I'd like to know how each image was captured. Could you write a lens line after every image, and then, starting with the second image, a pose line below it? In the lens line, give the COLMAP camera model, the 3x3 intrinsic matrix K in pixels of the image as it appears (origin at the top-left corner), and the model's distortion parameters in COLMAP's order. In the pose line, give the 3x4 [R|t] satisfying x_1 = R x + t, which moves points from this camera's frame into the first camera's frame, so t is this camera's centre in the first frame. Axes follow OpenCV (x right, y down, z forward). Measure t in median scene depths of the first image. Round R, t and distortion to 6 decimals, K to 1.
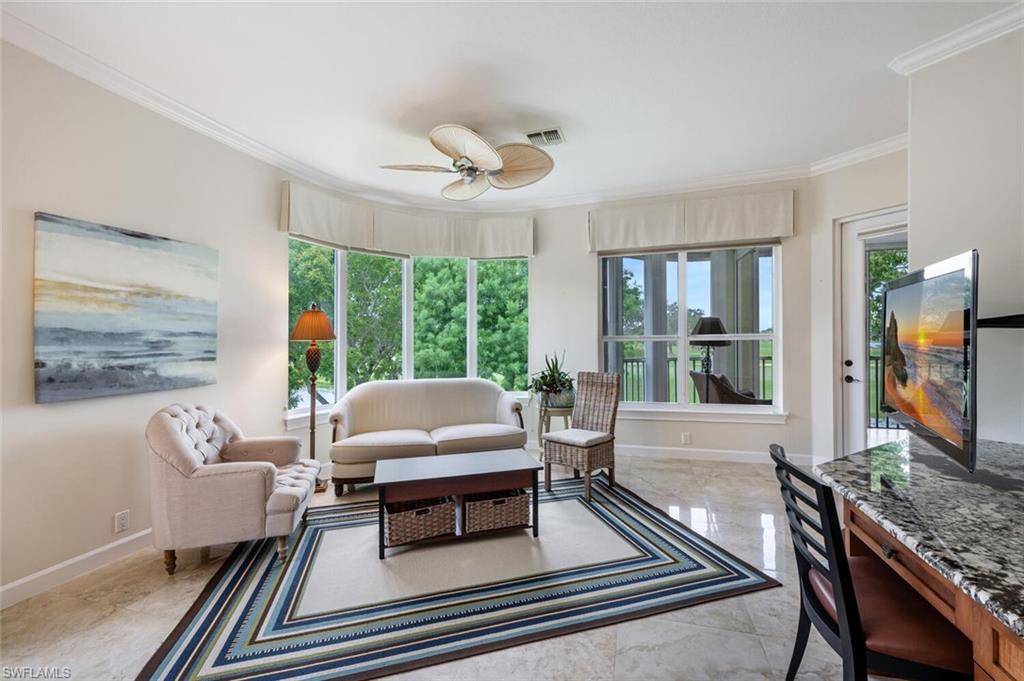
lens RADIAL K [[447.1, 0, 512.0], [0, 447.1, 340.5], [0, 0, 1]] dist [0.000808, 0.000029]
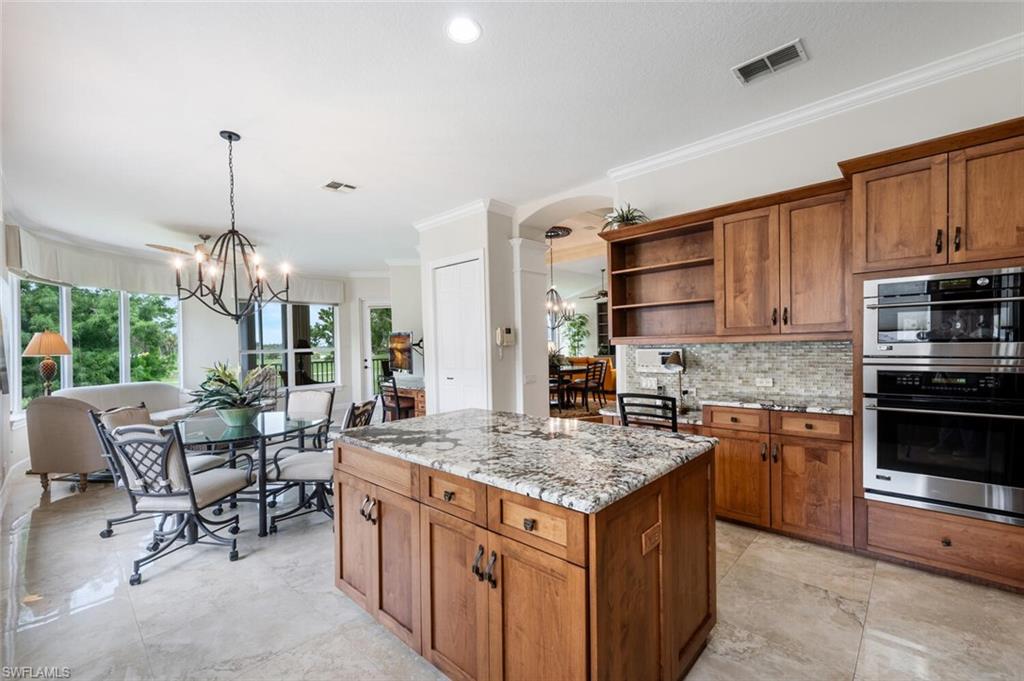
lens RADIAL K [[418.3, 0, 526.7], [0, 418.3, 344.2], [0, 0, 1]] dist [0.012614, -0.000144]
pose [[0.446509, 0.007946, 0.894744, -0.781245], [0.021487, 0.999577, -0.019600, 0.024979], [-0.894521, 0.027977, 0.446150, -0.688527]]
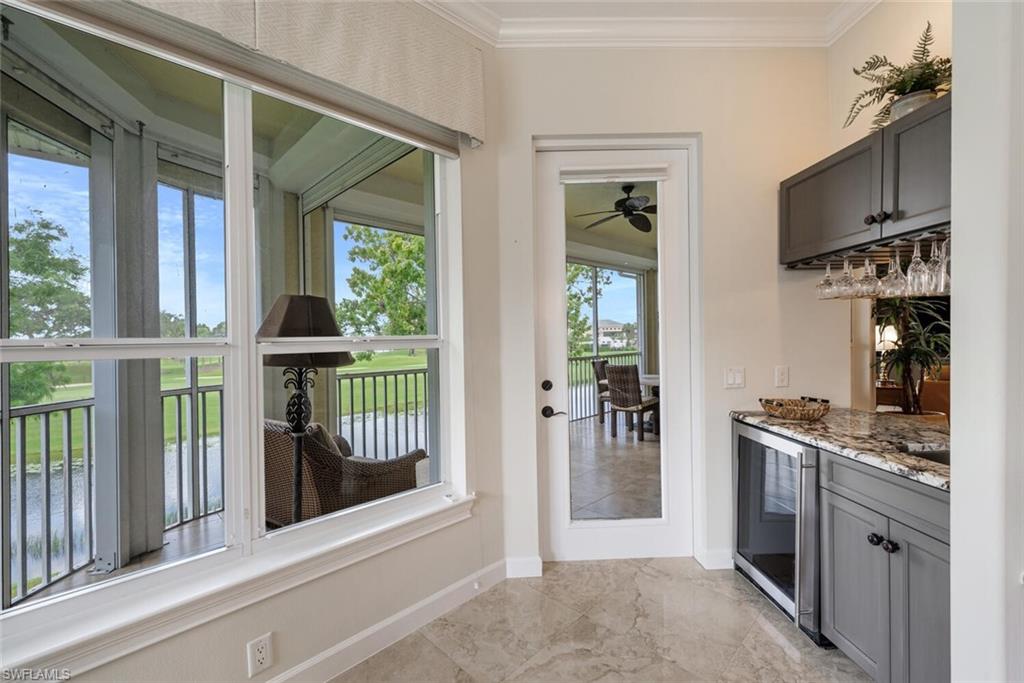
lens RADIAL K [[431.3, 0, 512.0], [0, 431.3, 341.5], [0, 0, 1]] dist [-0.000920, -0.000092]
pose [[0.490785, 0.000922, 0.871280, 0.213401], [0.012600, 0.999887, -0.008156, -0.003674], [-0.871190, 0.014981, 0.490718, 0.708501]]
